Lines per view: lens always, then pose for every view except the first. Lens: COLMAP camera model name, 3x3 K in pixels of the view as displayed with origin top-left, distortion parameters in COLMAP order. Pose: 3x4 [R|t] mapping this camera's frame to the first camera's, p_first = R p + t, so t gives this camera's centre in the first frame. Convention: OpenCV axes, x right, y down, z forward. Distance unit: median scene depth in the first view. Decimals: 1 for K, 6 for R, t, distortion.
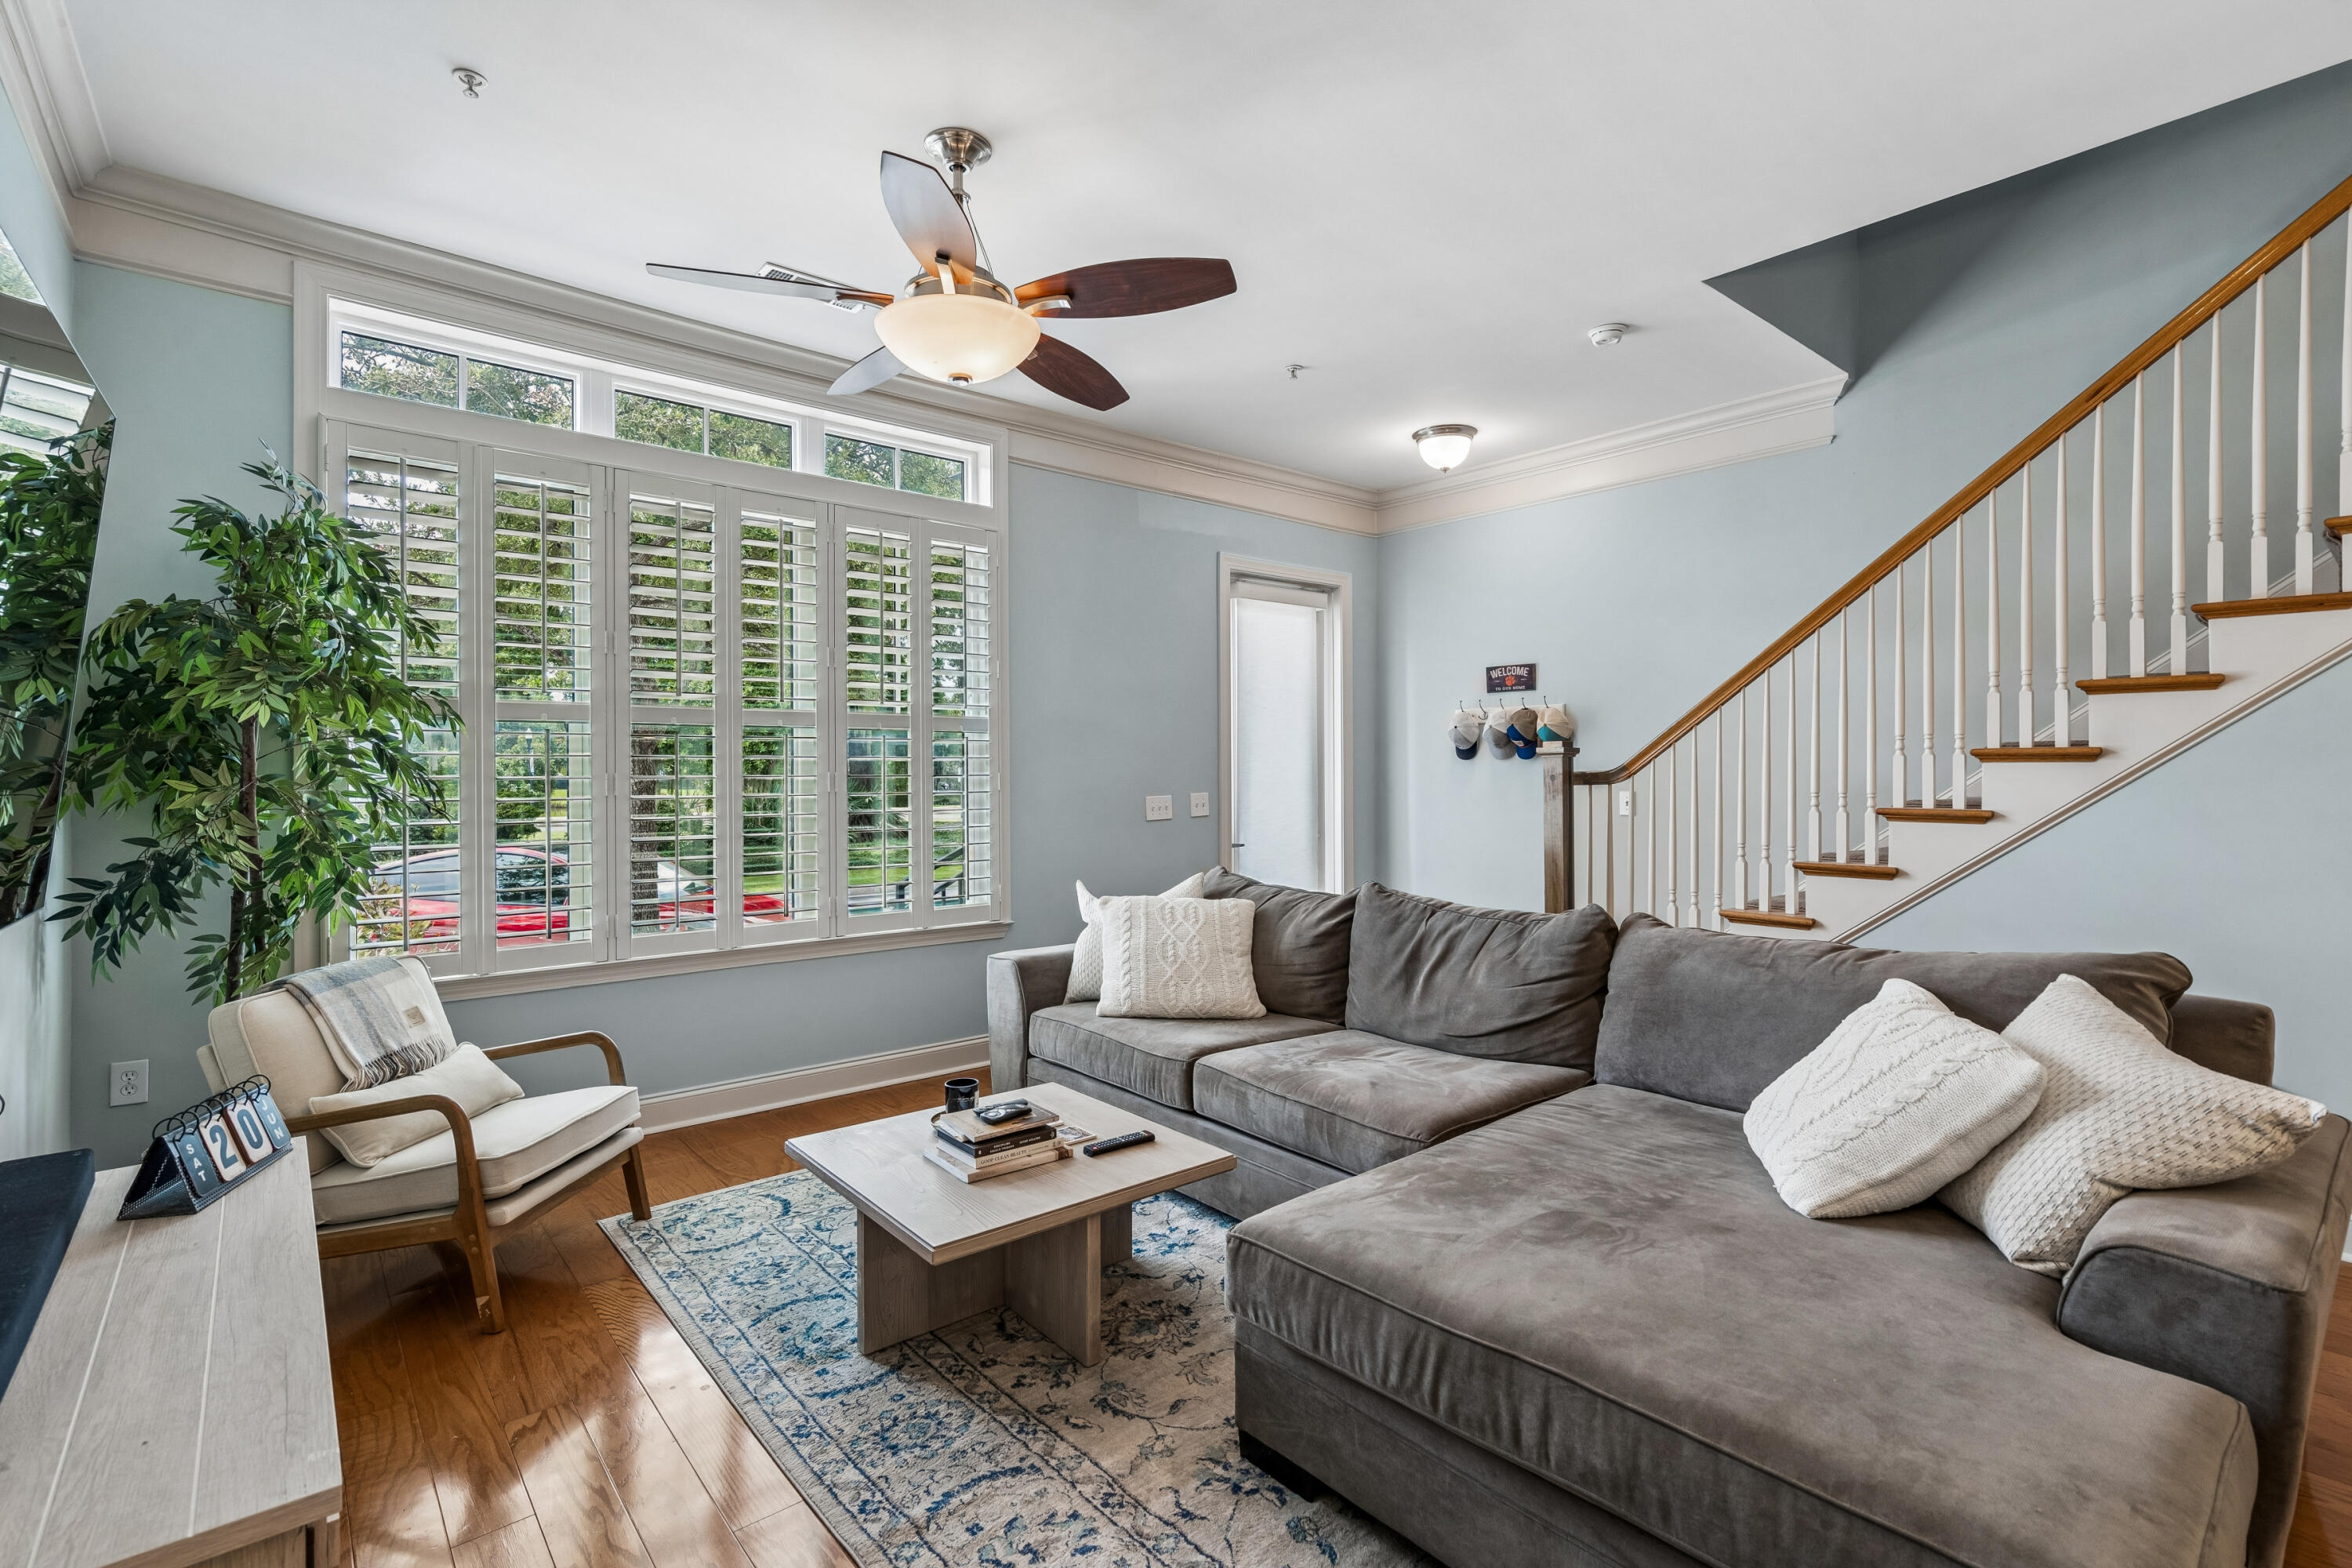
lens RADIAL K [[1076.9, 0, 1177.8], [0, 1076.9, 776.1], [0, 0, 1]] dist [-0.001076, 0.000606]
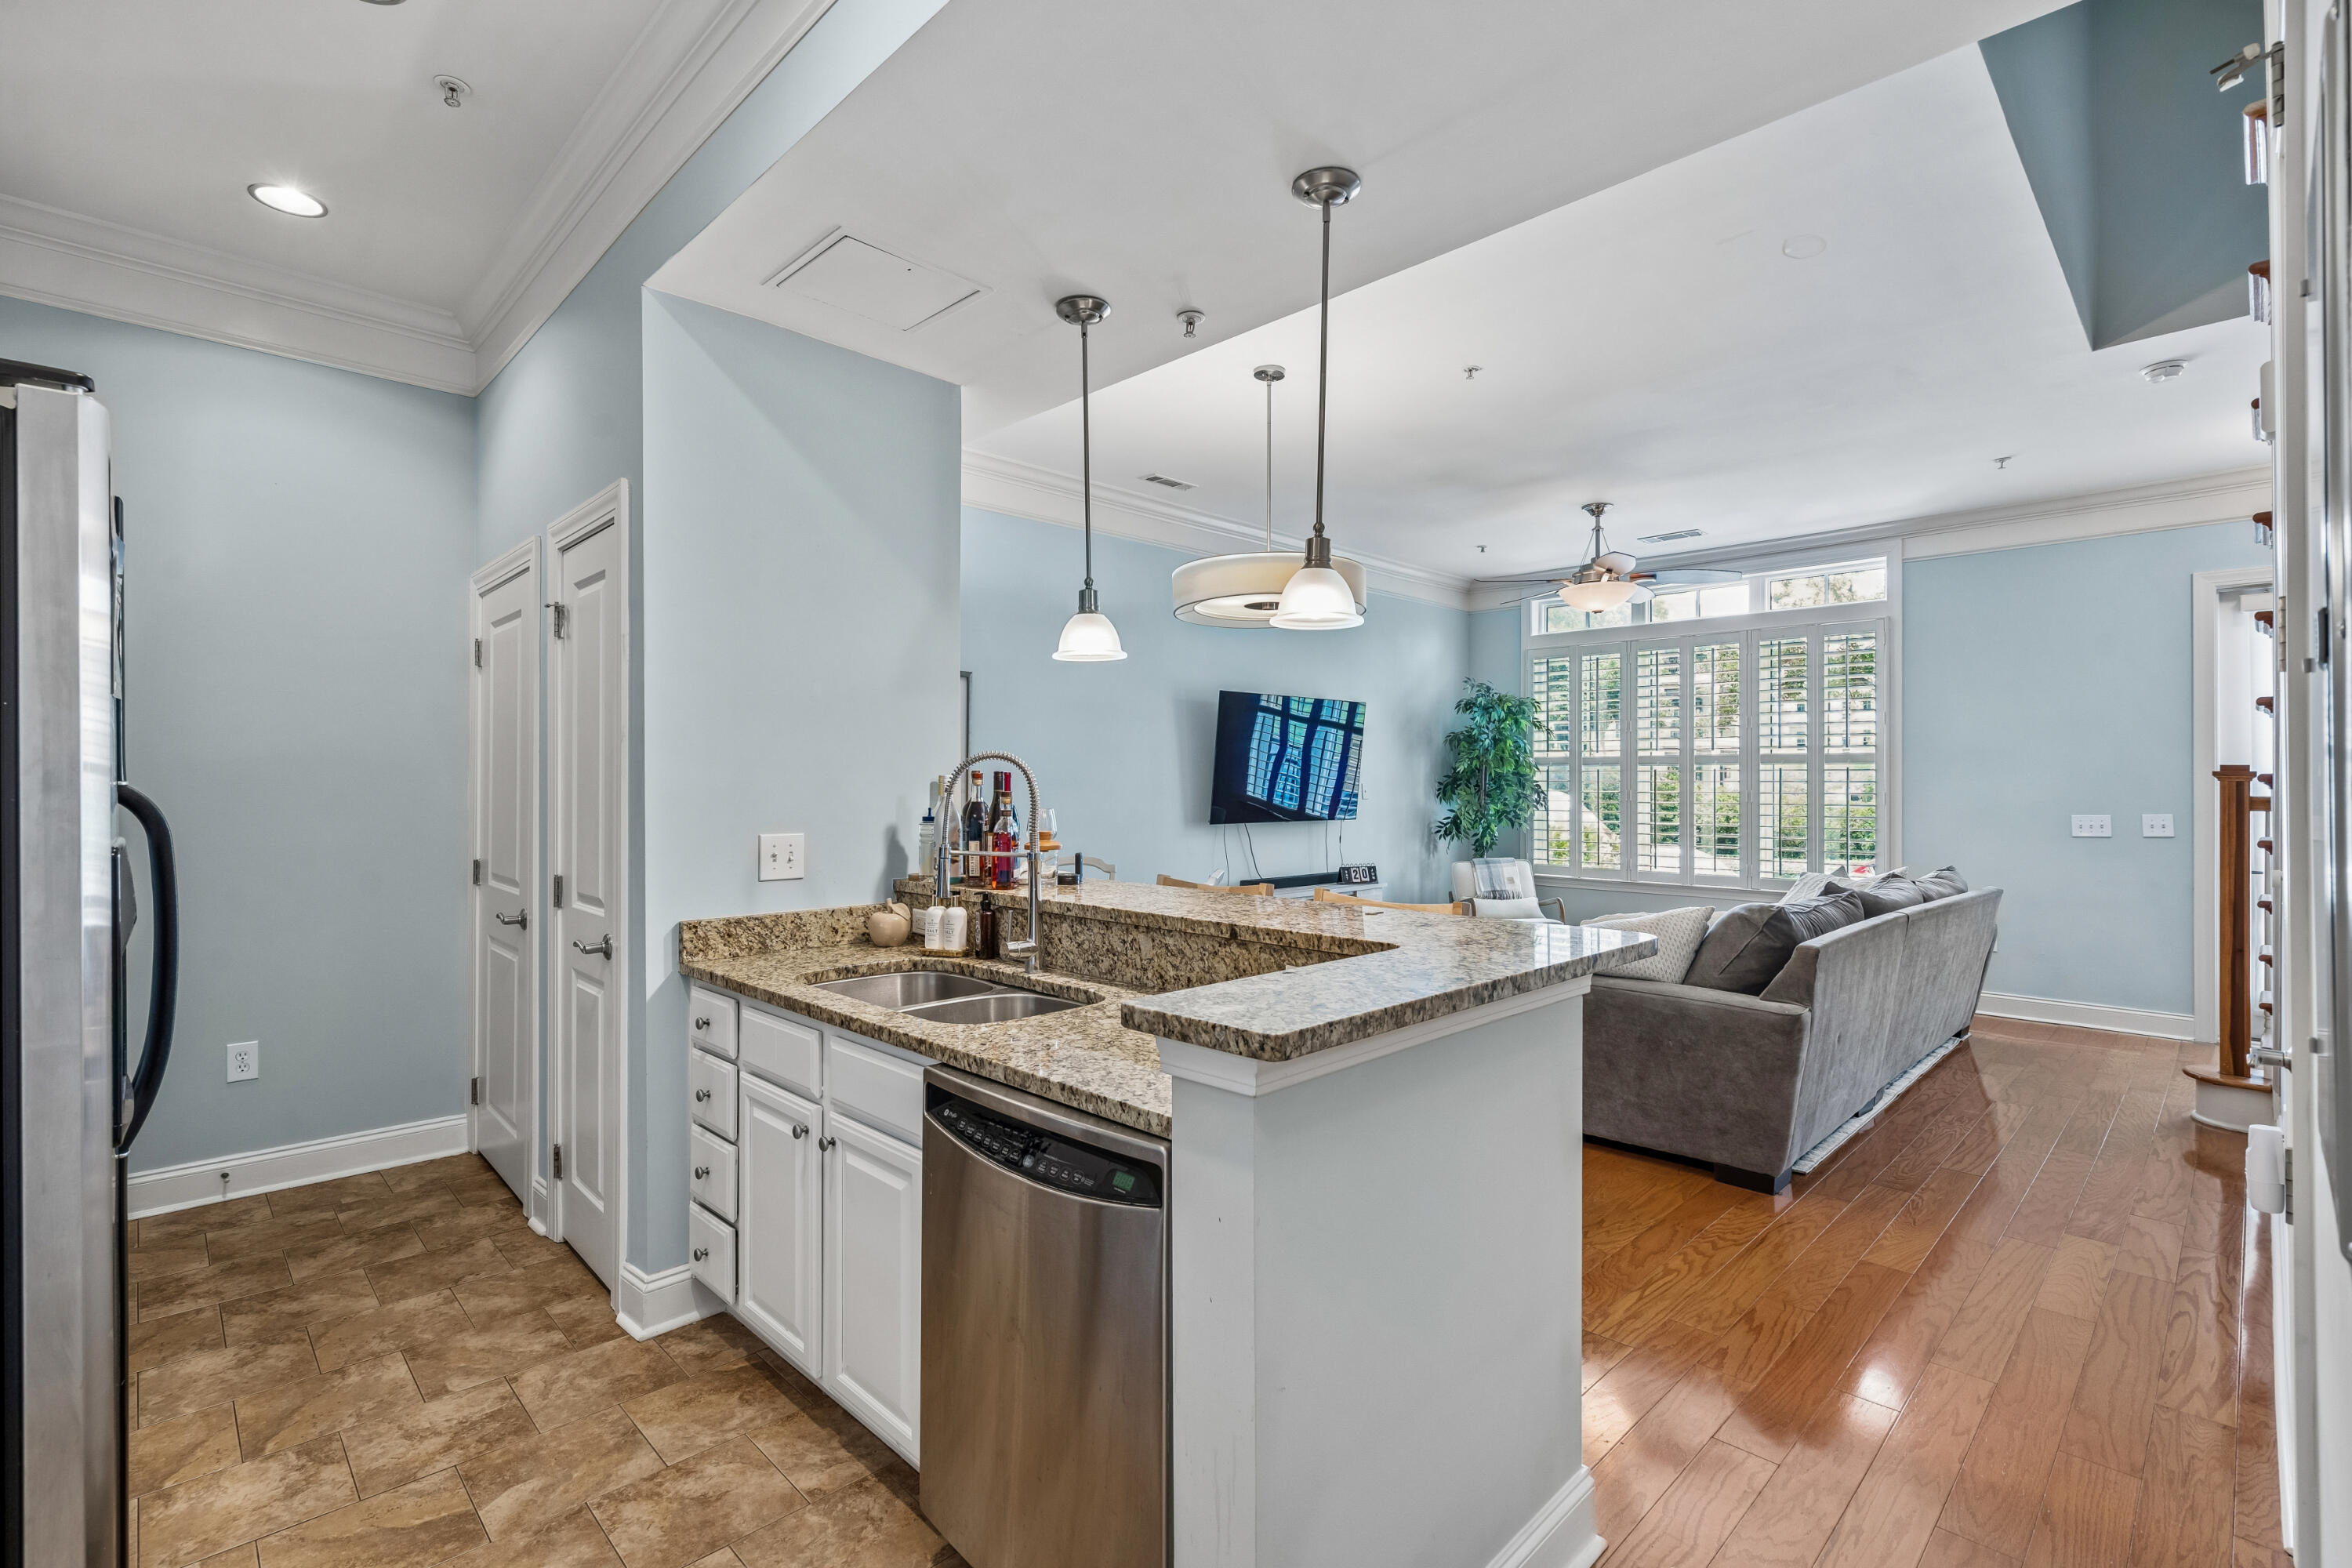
lens RADIAL K [[1076.9, 0, 1172.5], [0, 1076.9, 769.5], [0, 0, 1]] dist [-0.001076, 0.000606]
pose [[0.068999, -0.011005, -0.997556, 1.248920], [-0.010695, 0.999874, -0.011770, -0.006543], [0.997559, 0.011481, 0.068873, -0.012874]]
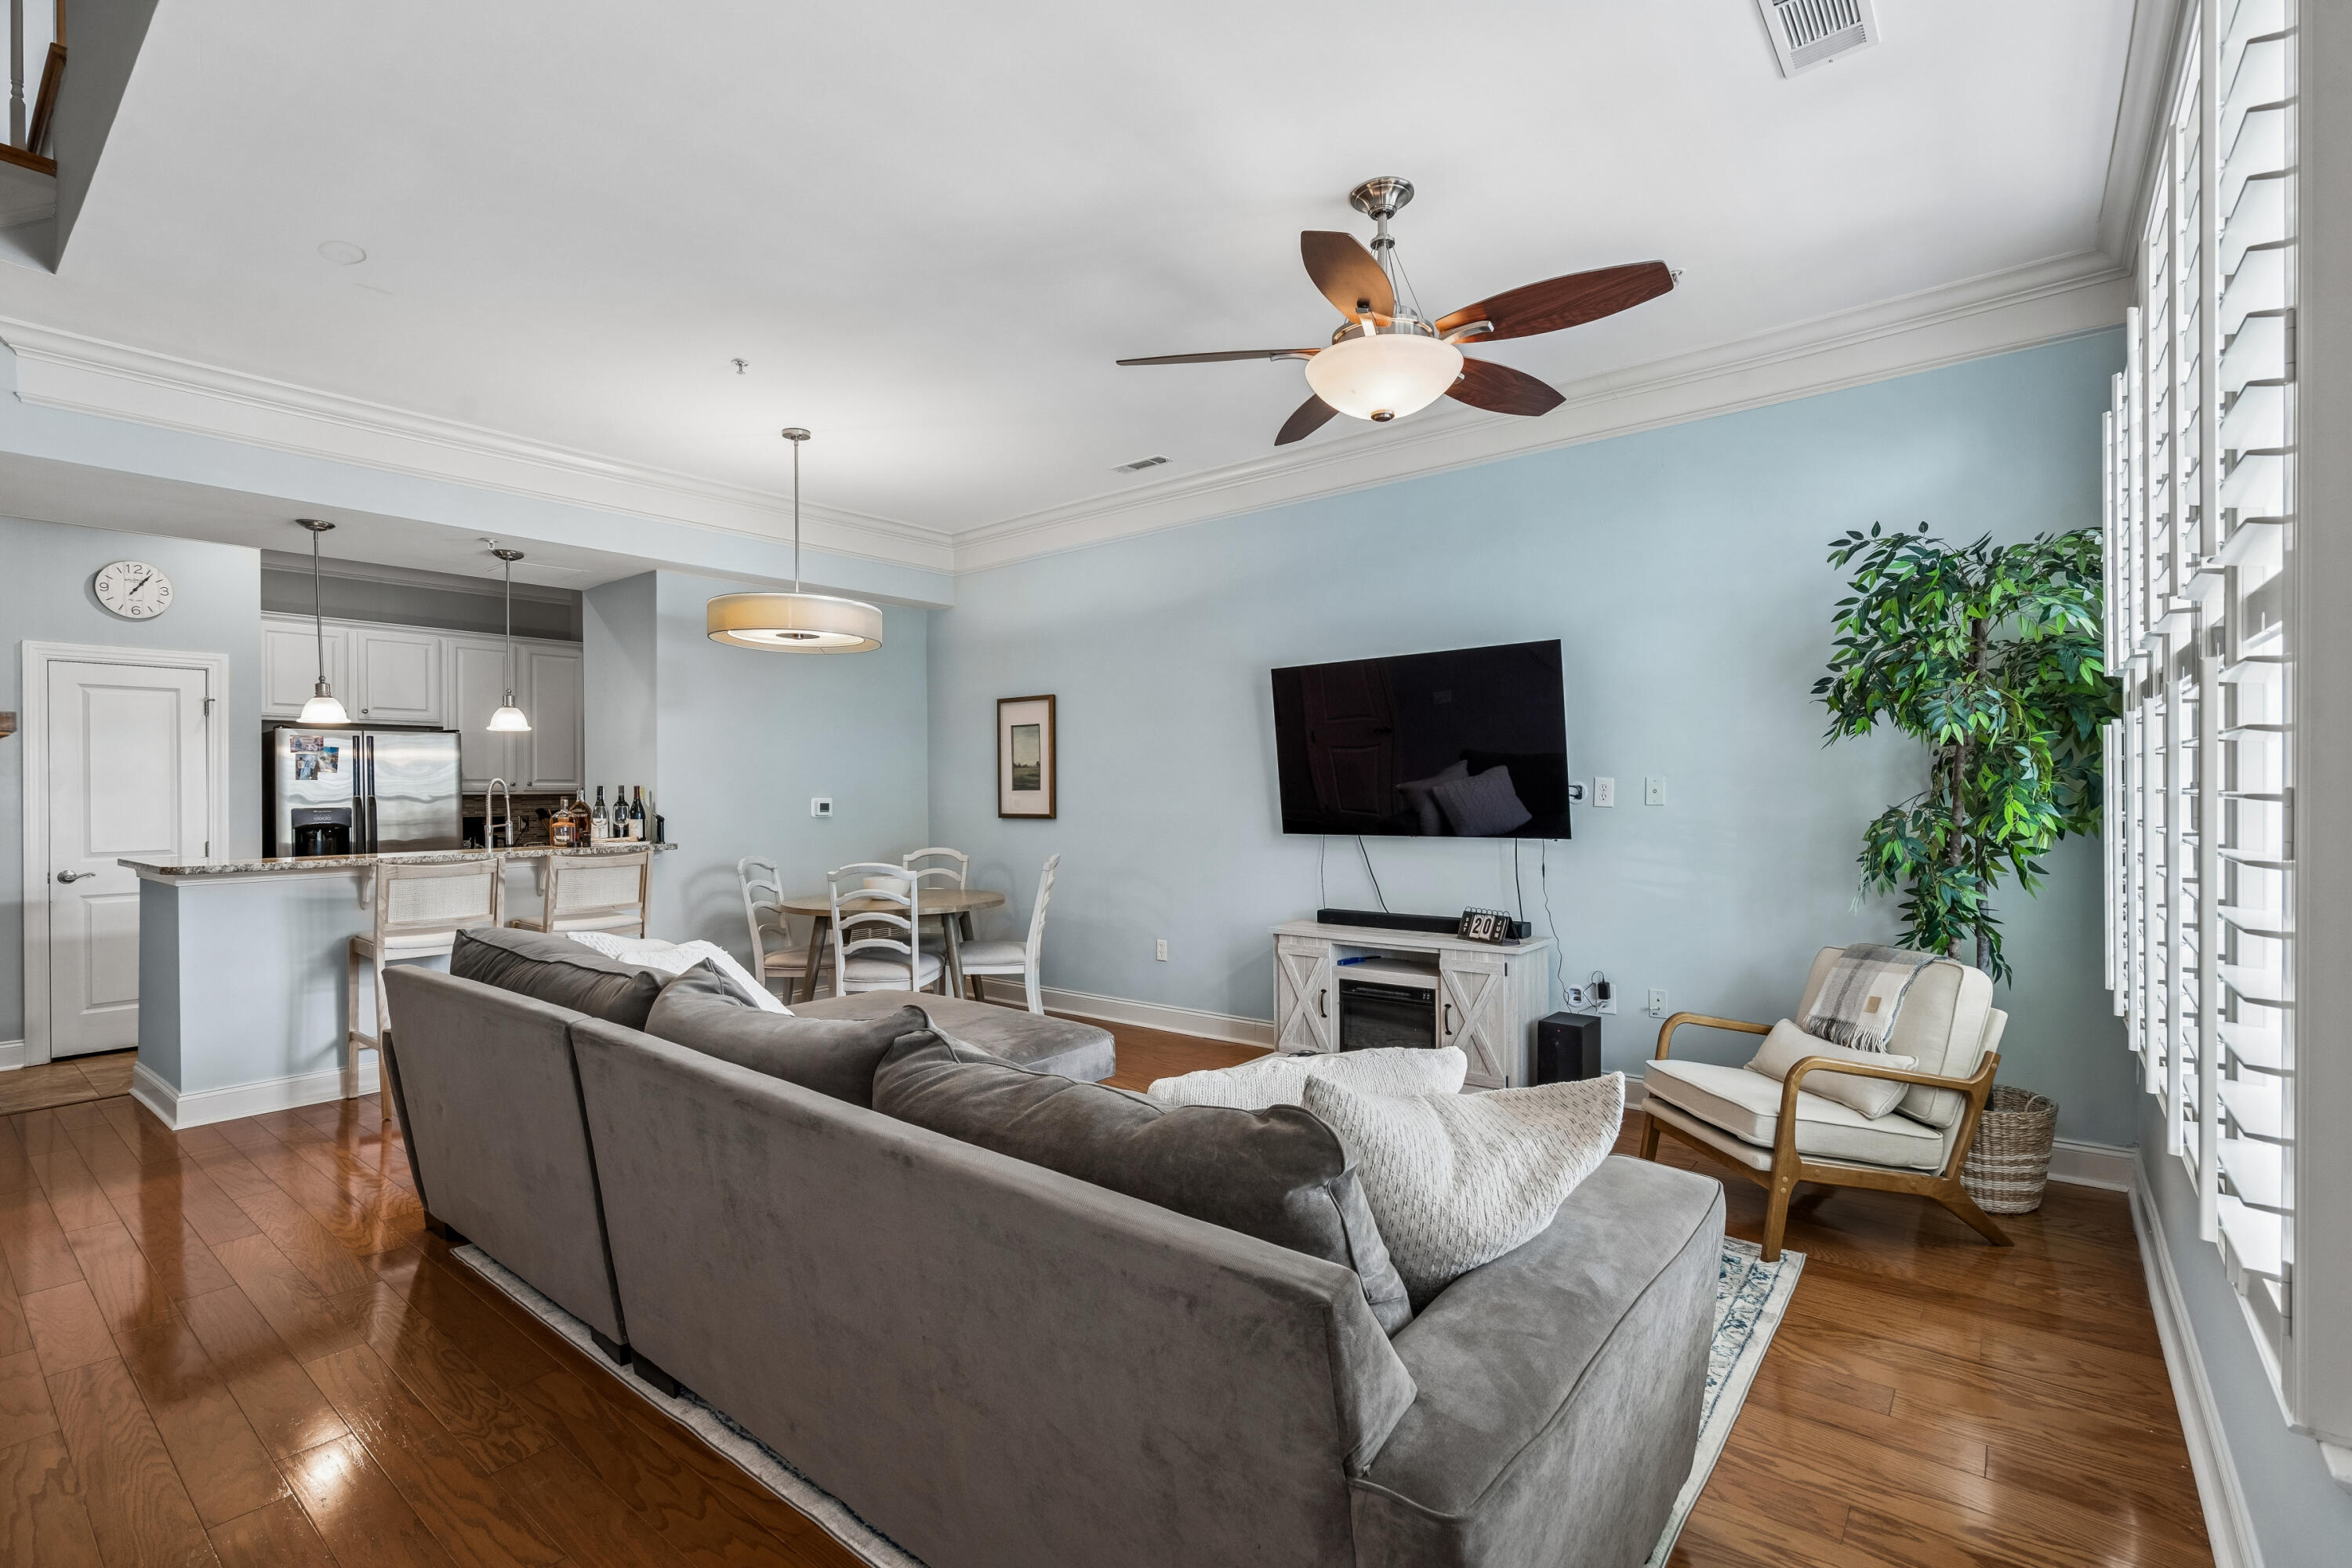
lens RADIAL K [[1076.9, 0, 1165.4], [0, 1076.9, 787.4], [0, 0, 1]] dist [-0.001076, 0.000606]
pose [[-0.985436, 0.013644, -0.169499, 0.118263], [0.013167, 0.999906, 0.003941, -0.006633], [0.169536, 0.001651, -0.985523, 1.290617]]
